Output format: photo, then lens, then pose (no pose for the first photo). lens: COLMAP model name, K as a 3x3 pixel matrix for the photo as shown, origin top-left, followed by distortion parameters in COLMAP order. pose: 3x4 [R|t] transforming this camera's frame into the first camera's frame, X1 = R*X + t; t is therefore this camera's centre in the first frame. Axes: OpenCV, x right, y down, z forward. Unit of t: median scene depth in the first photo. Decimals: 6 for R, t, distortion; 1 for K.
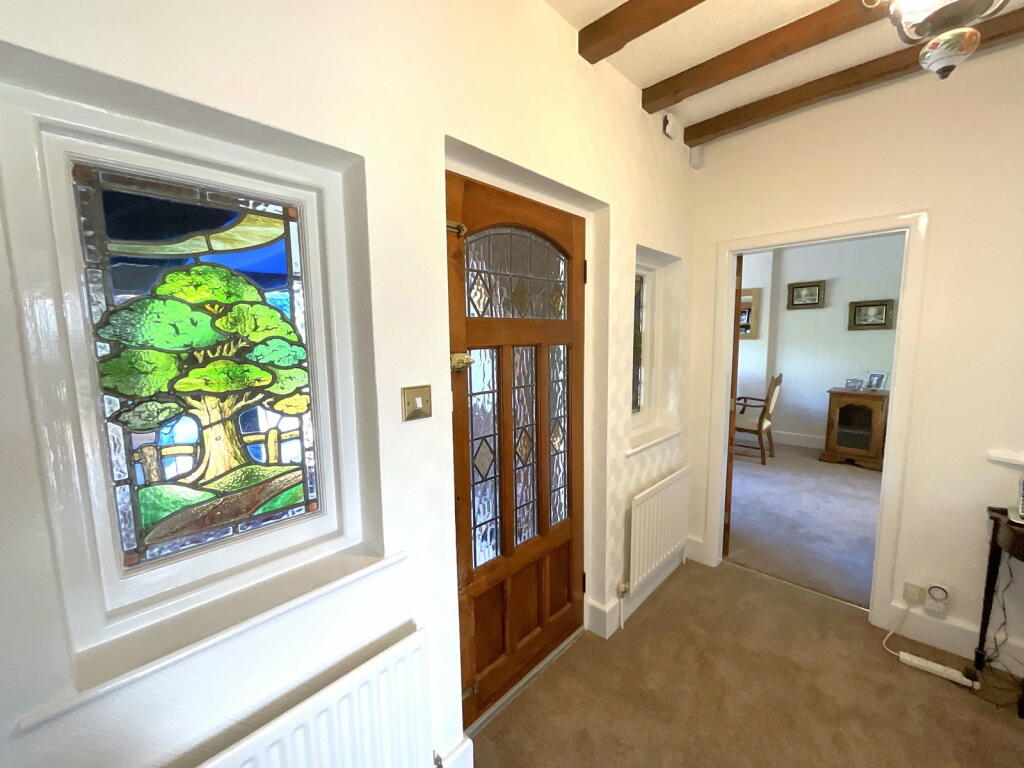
lens RADIAL K [[414.6, 0, 511.9], [0, 414.6, 383.3], [0, 0, 1]] dist [-0.012186, 0.007236]
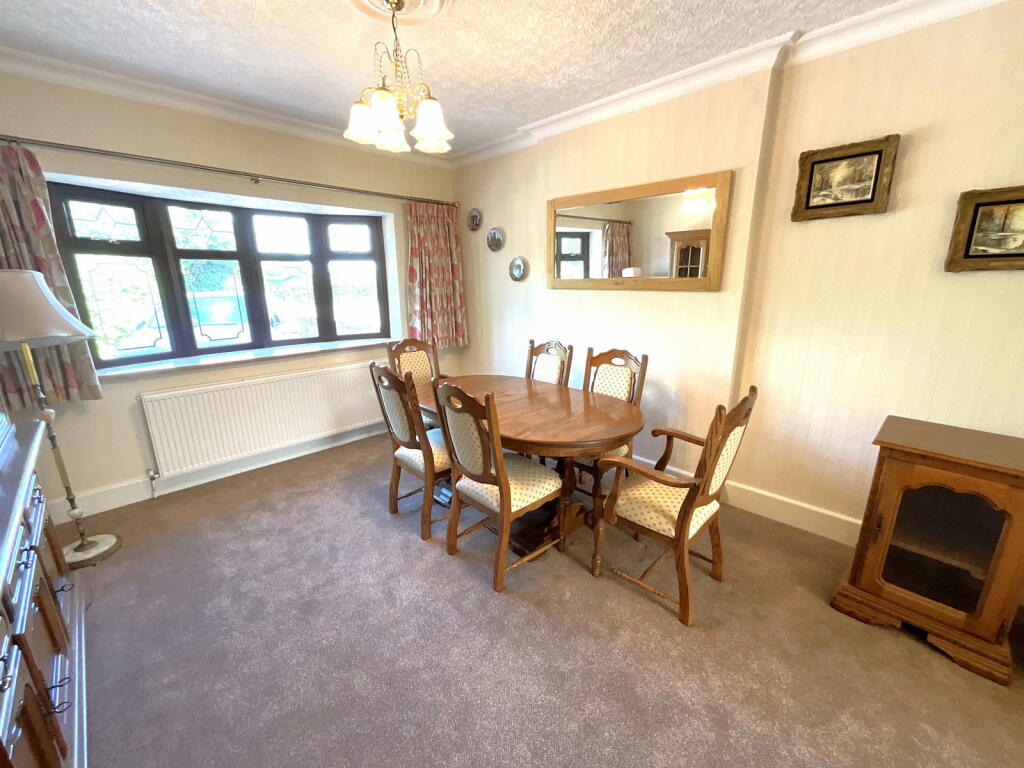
lens RADIAL K [[414.6, 0, 511.9], [0, 414.6, 383.3], [0, 0, 1]] dist [-0.012186, 0.007236]
pose [[0.999633, 0.017737, -0.020458, 0.422770], [-0.014976, 0.991662, 0.127992, -0.067879], [0.022558, -0.127639, 0.991564, 0.598484]]
